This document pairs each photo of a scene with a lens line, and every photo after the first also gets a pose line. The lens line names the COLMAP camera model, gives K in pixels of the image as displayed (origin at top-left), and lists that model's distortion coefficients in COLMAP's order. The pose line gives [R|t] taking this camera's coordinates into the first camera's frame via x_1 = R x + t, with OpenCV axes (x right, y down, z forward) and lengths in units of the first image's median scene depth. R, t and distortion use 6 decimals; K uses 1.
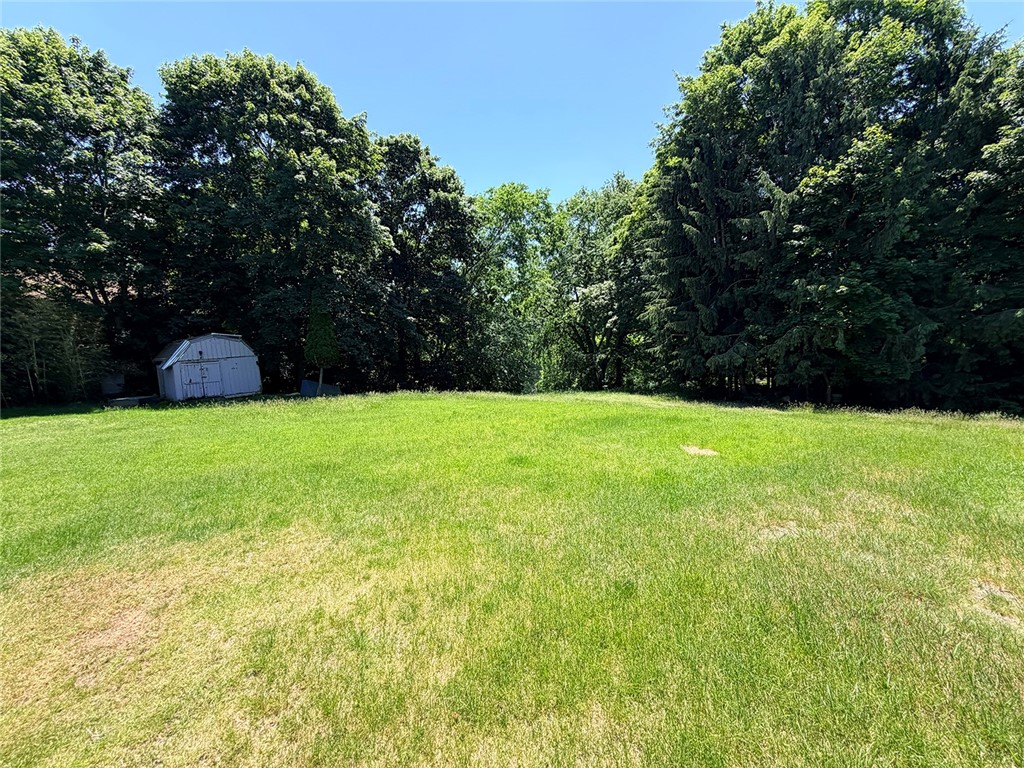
lens RADIAL K [[415.0, 0, 516.4], [0, 415.0, 382.1], [0, 0, 1]] dist [0.000868, -0.000754]
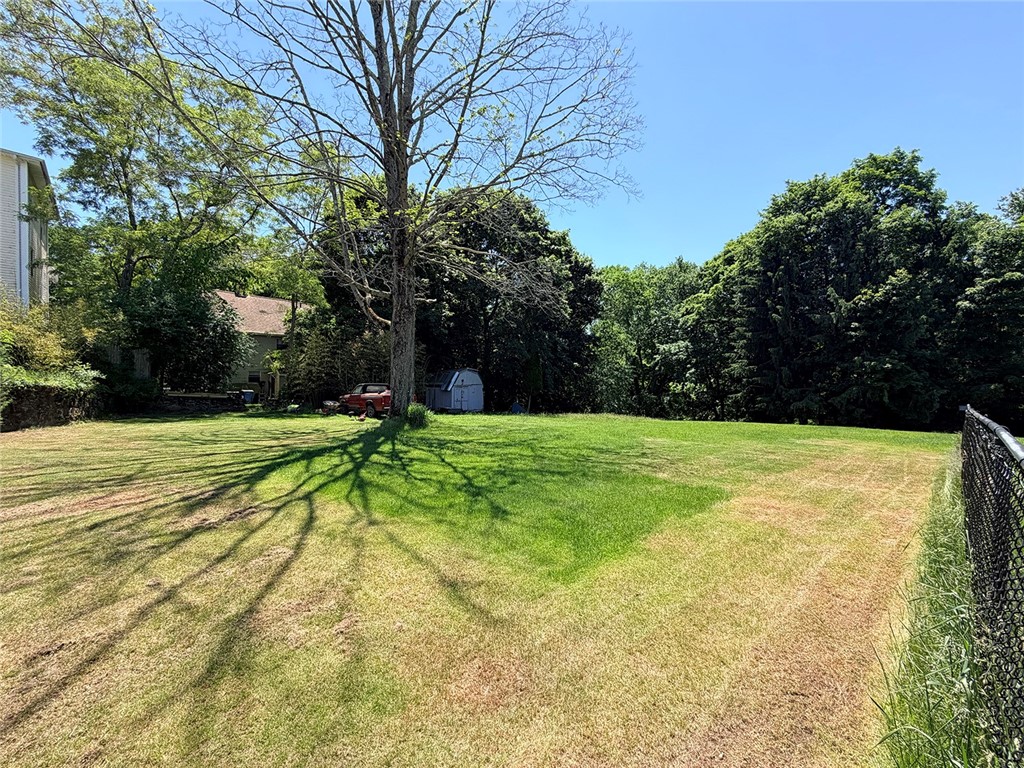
lens RADIAL K [[415.0, 0, 514.2], [0, 415.0, 380.3], [0, 0, 1]] dist [0.000868, -0.000754]
pose [[0.997784, 0.056991, 0.034334, -0.663257], [-0.053464, 0.993933, -0.096120, 0.063198], [-0.039604, 0.094071, 0.994777, -0.508833]]
